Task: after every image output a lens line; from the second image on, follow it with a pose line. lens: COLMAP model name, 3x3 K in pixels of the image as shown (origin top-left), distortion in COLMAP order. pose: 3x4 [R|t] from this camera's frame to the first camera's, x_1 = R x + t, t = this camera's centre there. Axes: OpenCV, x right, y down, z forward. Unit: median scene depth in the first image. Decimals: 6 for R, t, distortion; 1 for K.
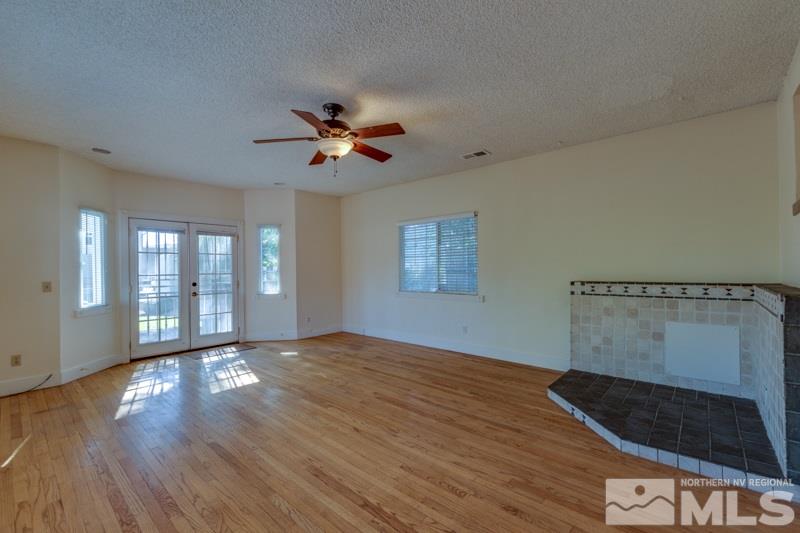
lens RADIAL K [[348.8, 0, 402.1], [0, 348.8, 268.5], [0, 0, 1]] dist [0.000530, -0.000273]
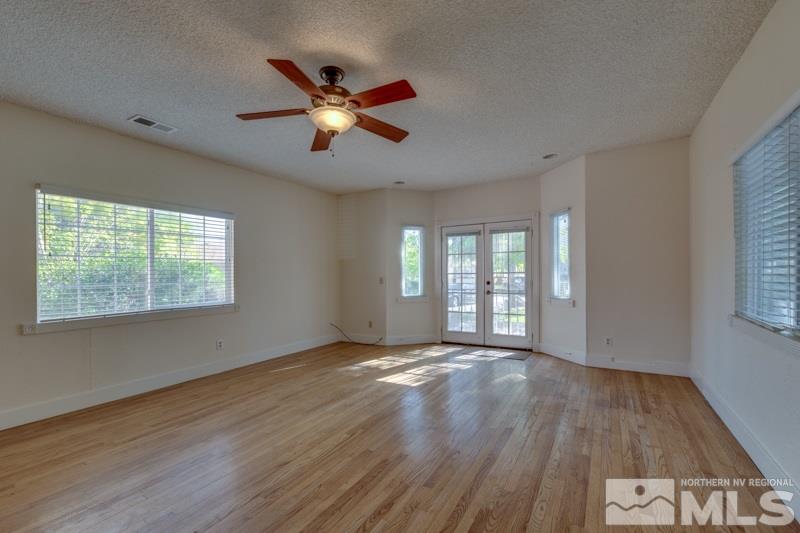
lens RADIAL K [[348.8, 0, 402.1], [0, 348.8, 268.5], [0, 0, 1]] dist [0.000530, -0.000273]
pose [[0.189872, -0.005385, -0.981794, 0.513362], [0.011042, 0.999933, -0.003349, 0.006097], [0.981747, -0.010205, 0.189919, 0.790225]]
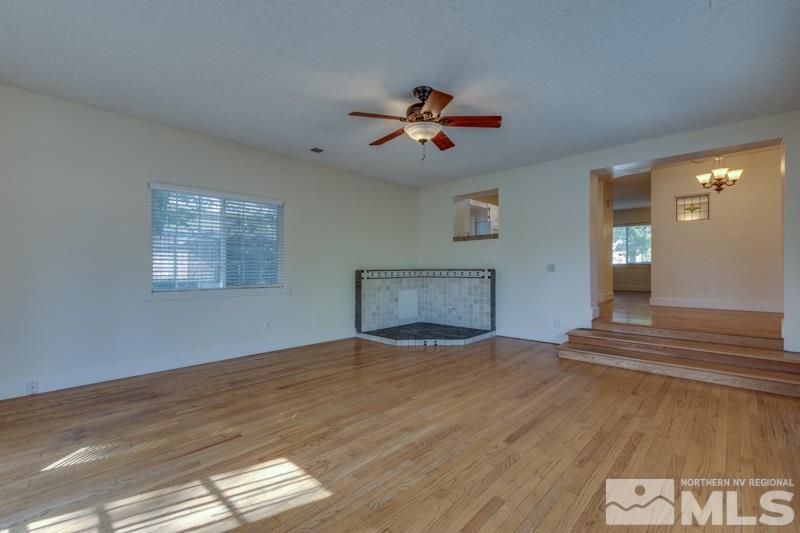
lens RADIAL K [[348.8, 0, 402.1], [0, 348.8, 268.5], [0, 0, 1]] dist [0.000530, -0.000273]
pose [[0.033614, 0.008867, 0.999396, -0.940286], [0.003267, 0.999954, -0.008982, 0.044967], [-0.999430, 0.003567, 0.033584, 0.807311]]
